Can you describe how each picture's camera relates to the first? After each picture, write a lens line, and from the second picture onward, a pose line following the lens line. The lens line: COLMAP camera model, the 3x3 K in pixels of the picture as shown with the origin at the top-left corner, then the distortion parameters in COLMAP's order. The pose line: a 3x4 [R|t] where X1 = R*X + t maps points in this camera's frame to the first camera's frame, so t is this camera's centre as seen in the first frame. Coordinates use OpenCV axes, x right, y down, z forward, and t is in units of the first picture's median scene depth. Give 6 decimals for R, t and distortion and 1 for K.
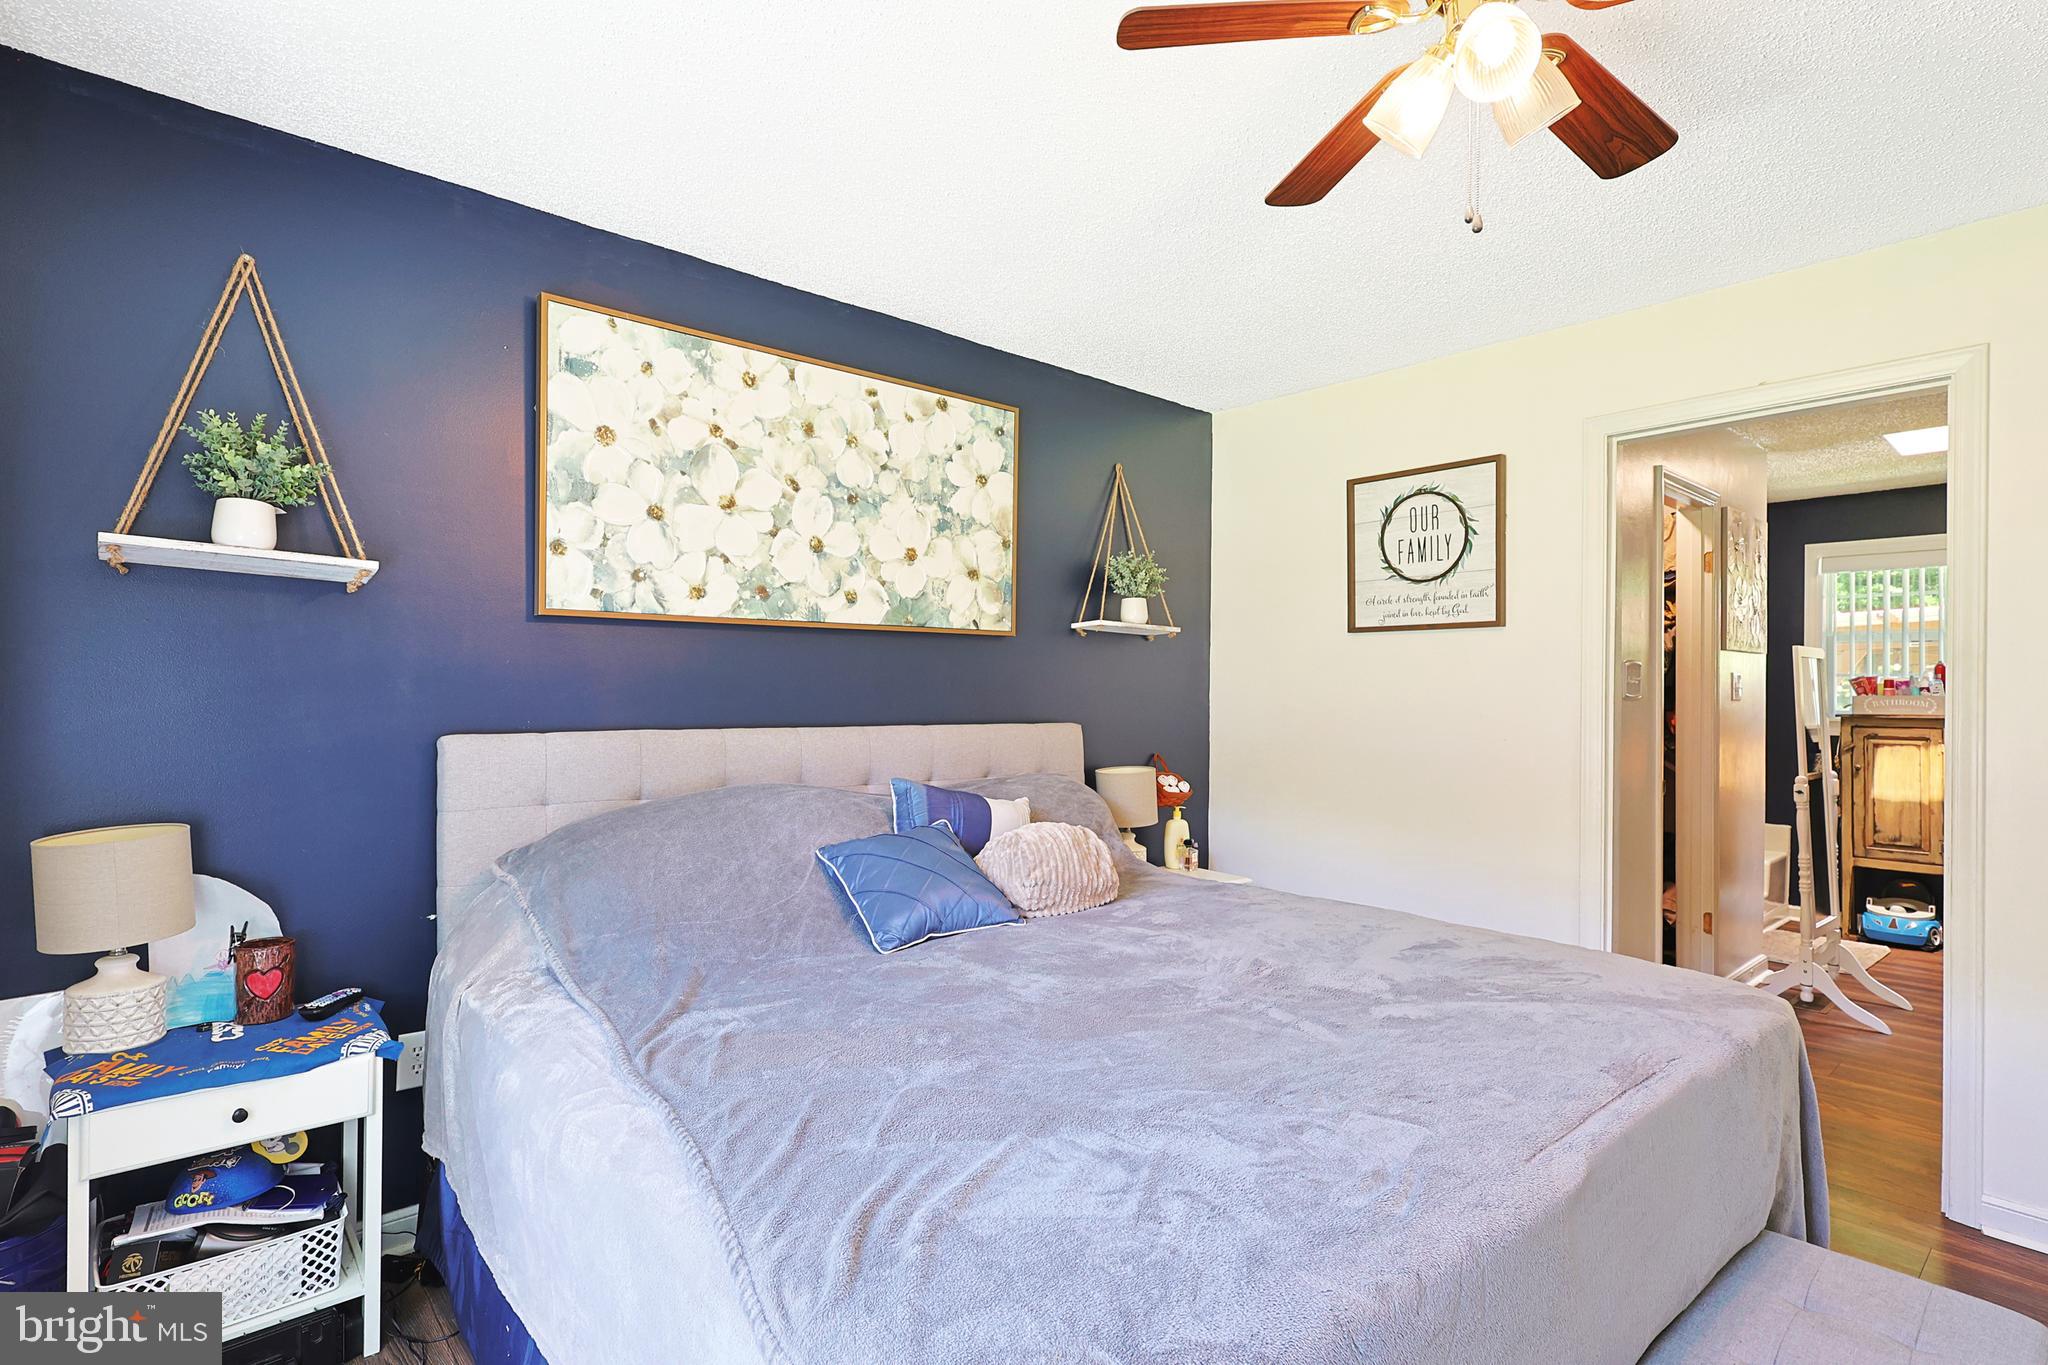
lens RADIAL K [[1008.5, 0, 1023.3], [0, 1008.5, 684.6], [0, 0, 1]] dist [-0.001394, 0.001853]
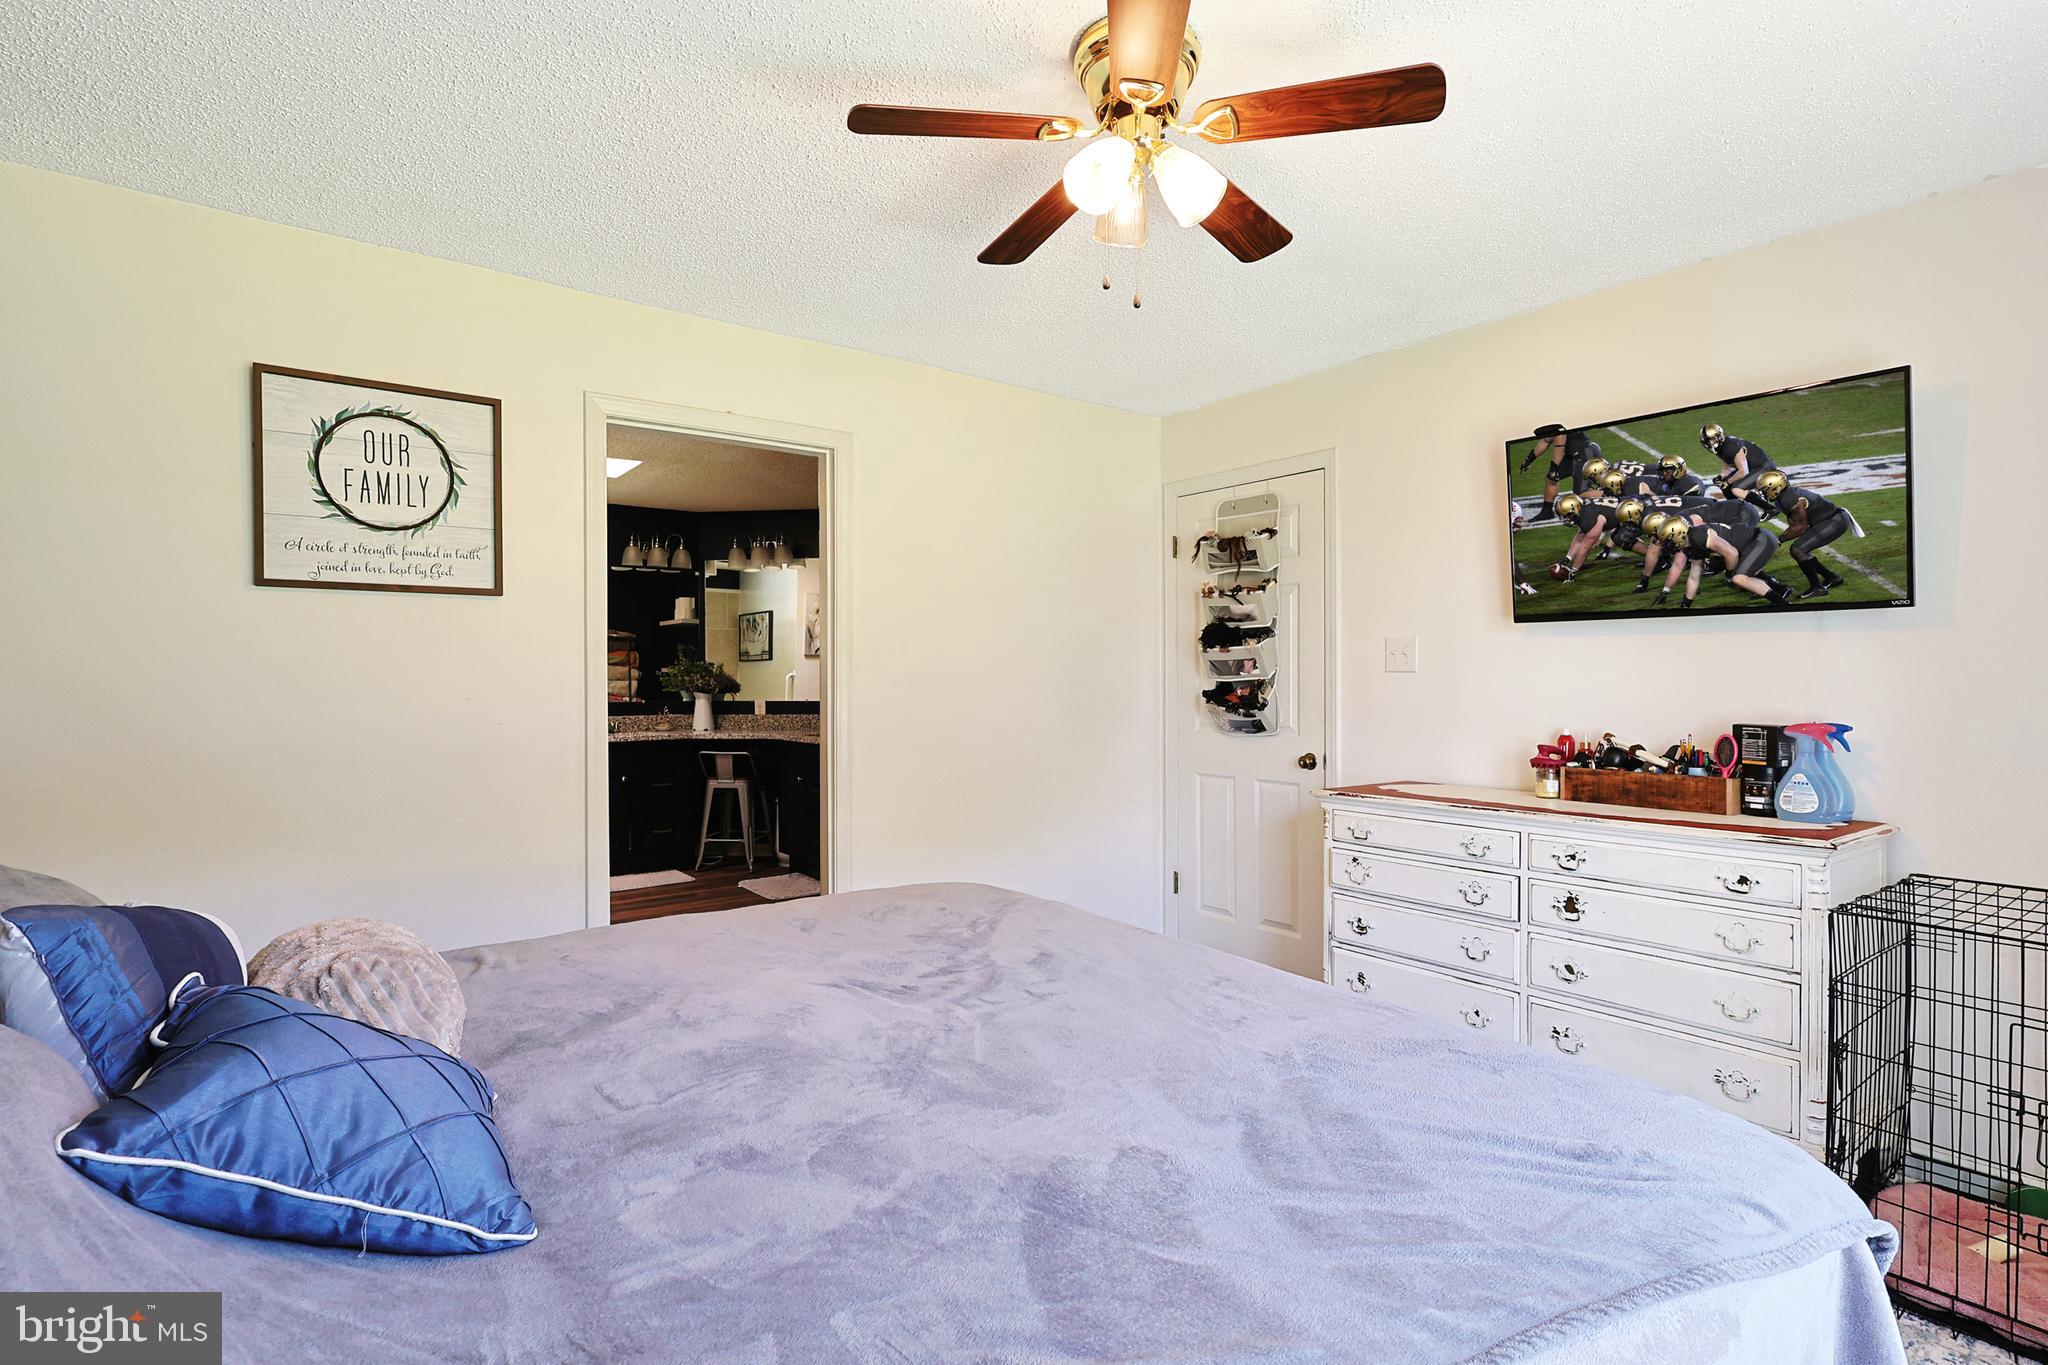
lens RADIAL K [[1008.5, 0, 1029.0], [0, 1008.5, 681.0], [0, 0, 1]] dist [-0.001394, 0.001853]
pose [[0.061037, -0.014149, 0.998035, -0.524403], [-0.003774, 0.999889, 0.014406, 0.003539], [-0.998128, -0.004645, 0.060977, 0.667013]]
